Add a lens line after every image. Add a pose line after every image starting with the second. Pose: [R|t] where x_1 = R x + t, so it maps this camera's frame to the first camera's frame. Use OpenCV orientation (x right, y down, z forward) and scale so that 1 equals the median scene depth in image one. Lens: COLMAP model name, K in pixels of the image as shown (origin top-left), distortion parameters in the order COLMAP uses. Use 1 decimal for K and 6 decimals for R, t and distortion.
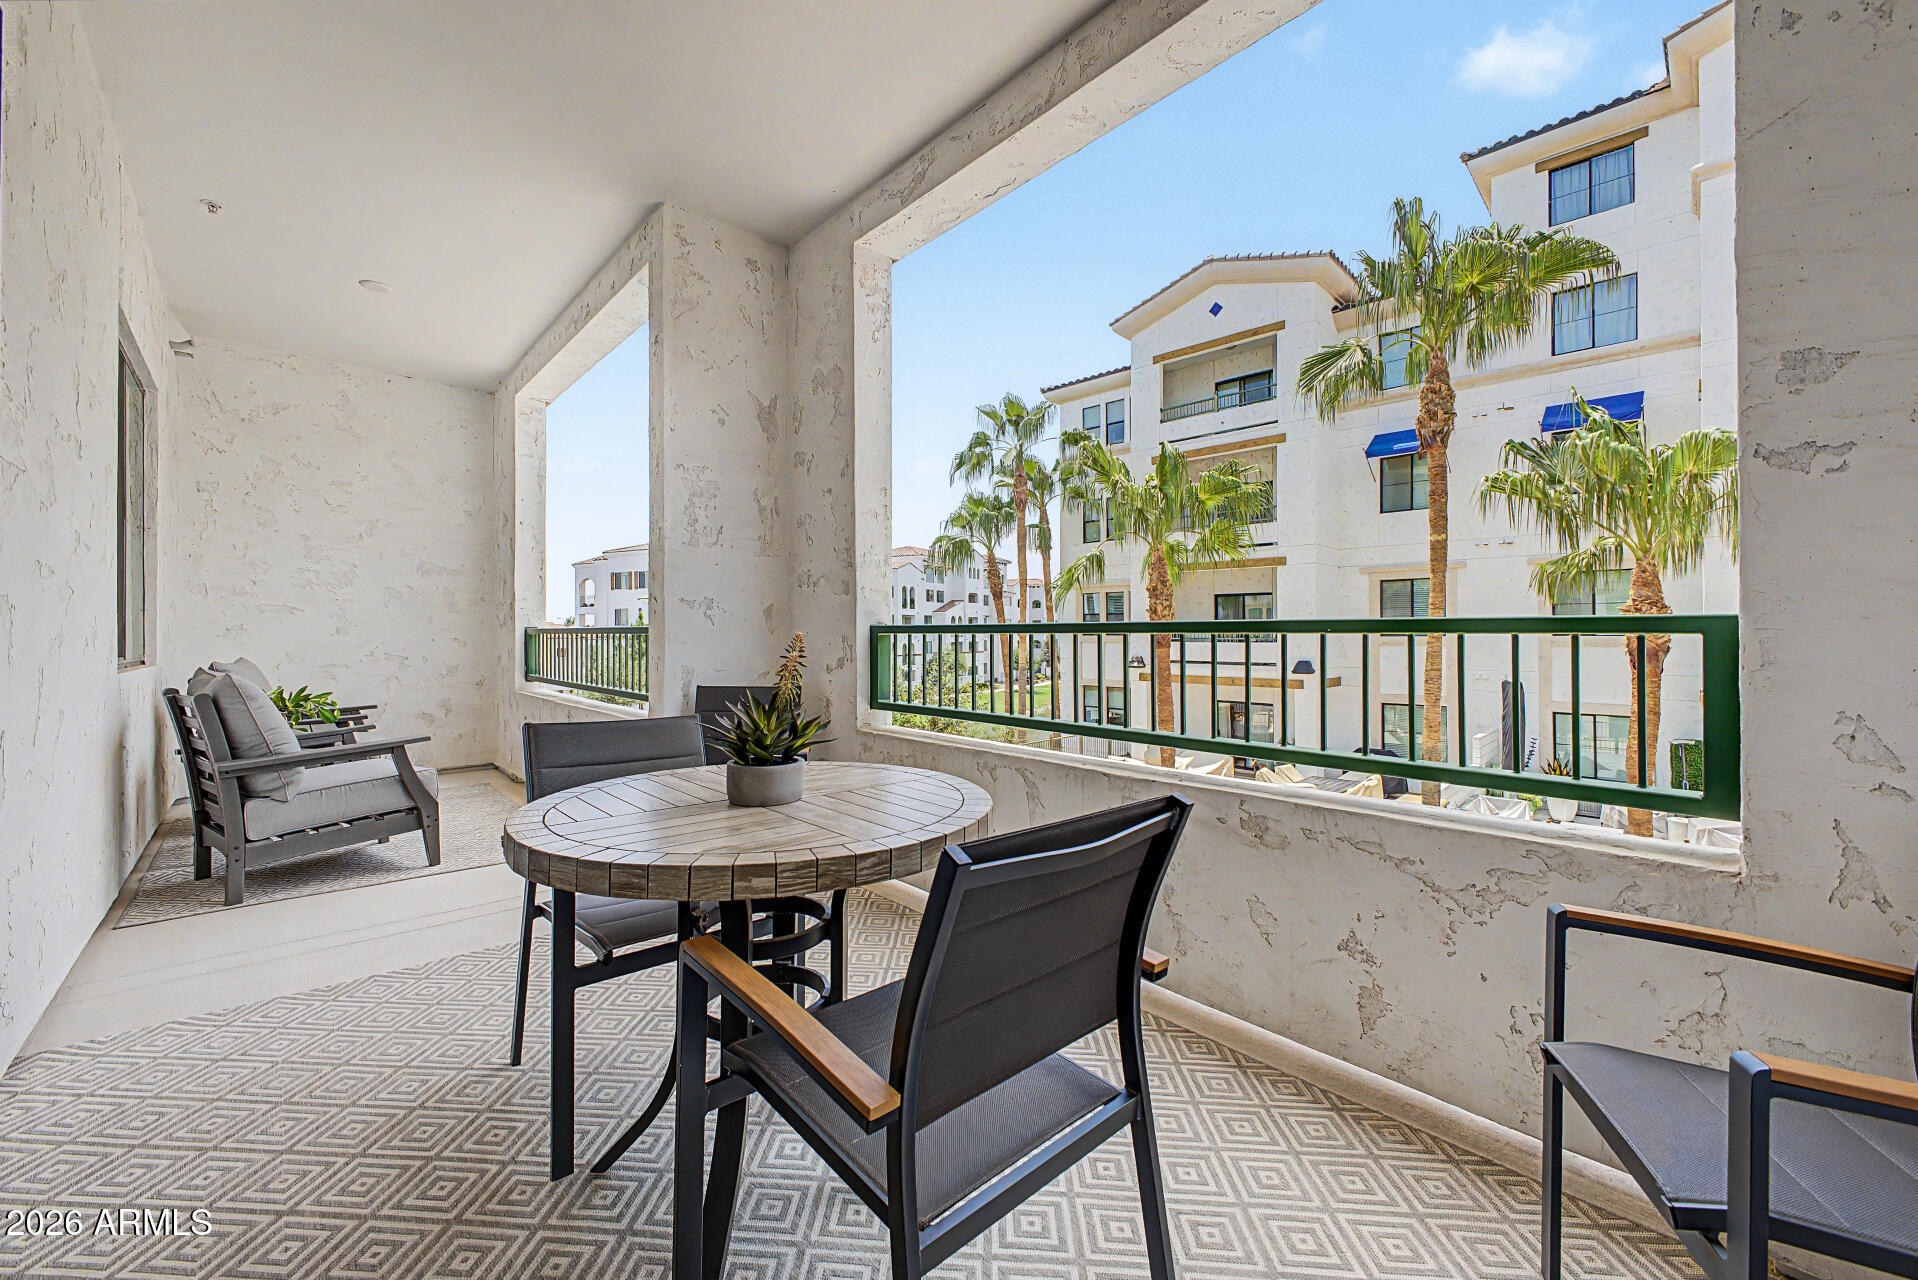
lens RADIAL K [[761.7, 0, 958.1], [0, 761.7, 633.1], [0, 0, 1]] dist [0.027570, -0.010919]
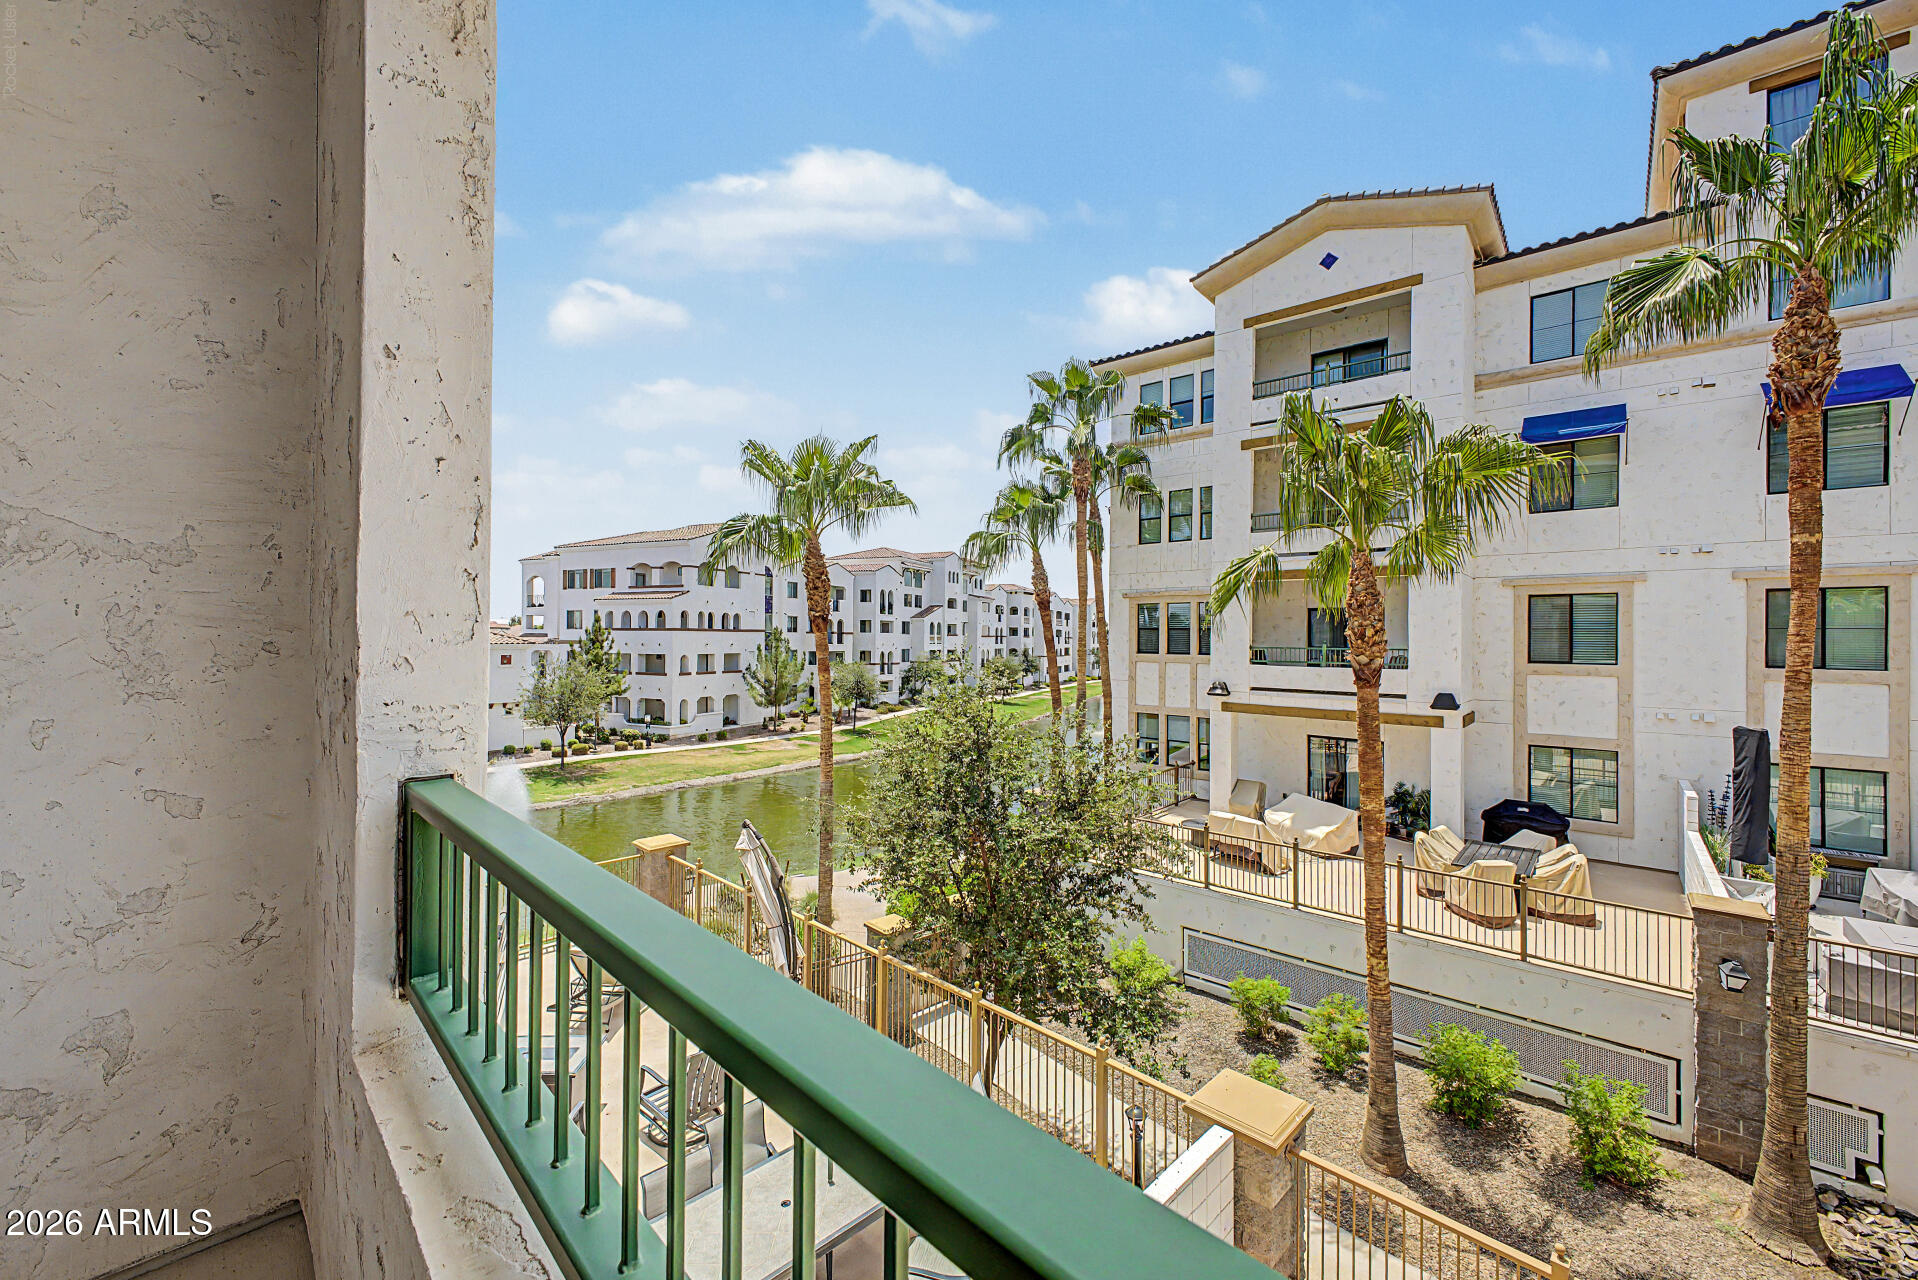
lens RADIAL K [[752.4, 0, 938.3], [0, 752.4, 641.1], [0, 0, 1]] dist [0.021560, -0.004814]
pose [[0.999021, 0.013860, 0.042013, -0.105623], [-0.014132, 0.999881, 0.006192, -0.014431], [-0.041922, -0.006780, 0.999098, 0.196505]]
